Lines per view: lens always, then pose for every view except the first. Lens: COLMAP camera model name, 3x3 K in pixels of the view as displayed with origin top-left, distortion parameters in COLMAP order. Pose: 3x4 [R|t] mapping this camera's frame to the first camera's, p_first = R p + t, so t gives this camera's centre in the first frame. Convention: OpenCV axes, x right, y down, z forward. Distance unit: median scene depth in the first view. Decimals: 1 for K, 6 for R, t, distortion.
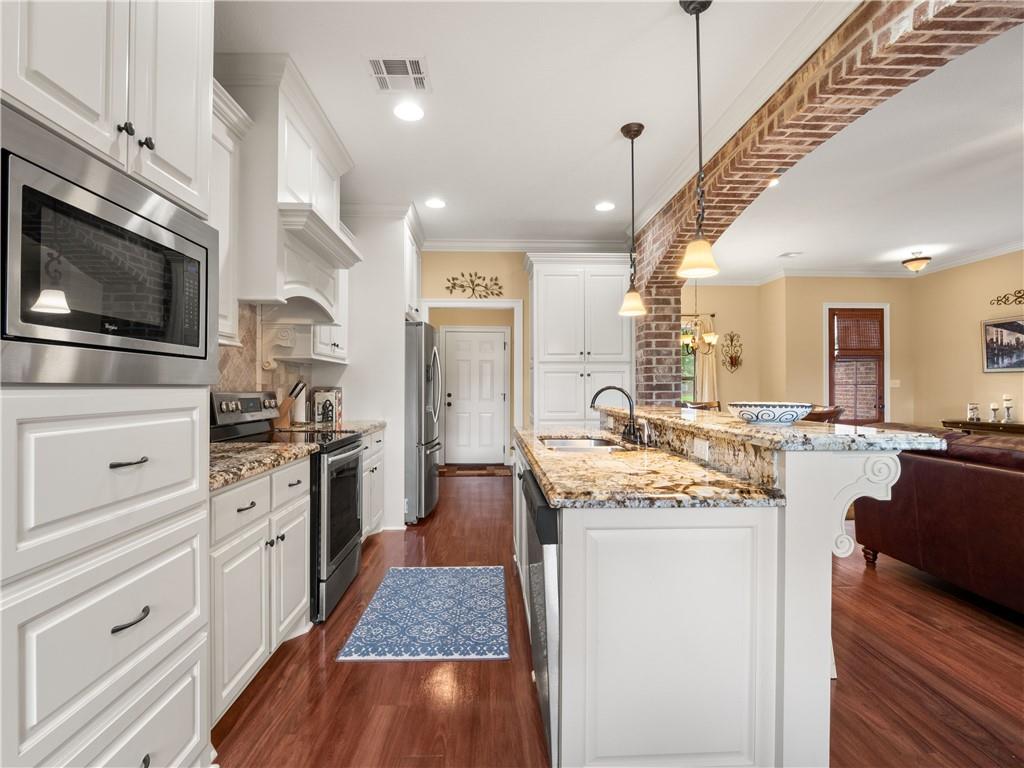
lens RADIAL K [[499.6, 0, 511.8], [0, 499.6, 384.5], [0, 0, 1]] dist [-0.001739, 0.000184]
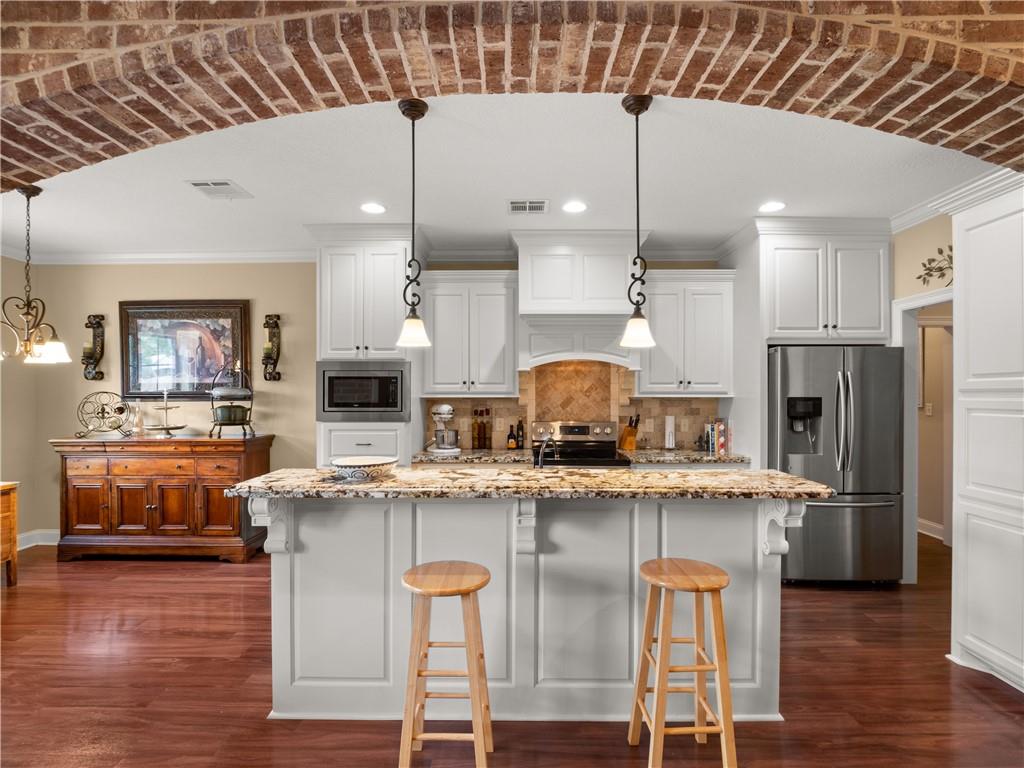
lens RADIAL K [[499.6, 0, 512.4], [0, 499.6, 387.6], [0, 0, 1]] dist [-0.001739, 0.000184]
pose [[-0.050506, -0.010021, -0.998673, 1.201314], [0.006879, 0.999922, -0.010382, -0.087247], [0.998700, -0.007394, -0.050433, 1.017364]]
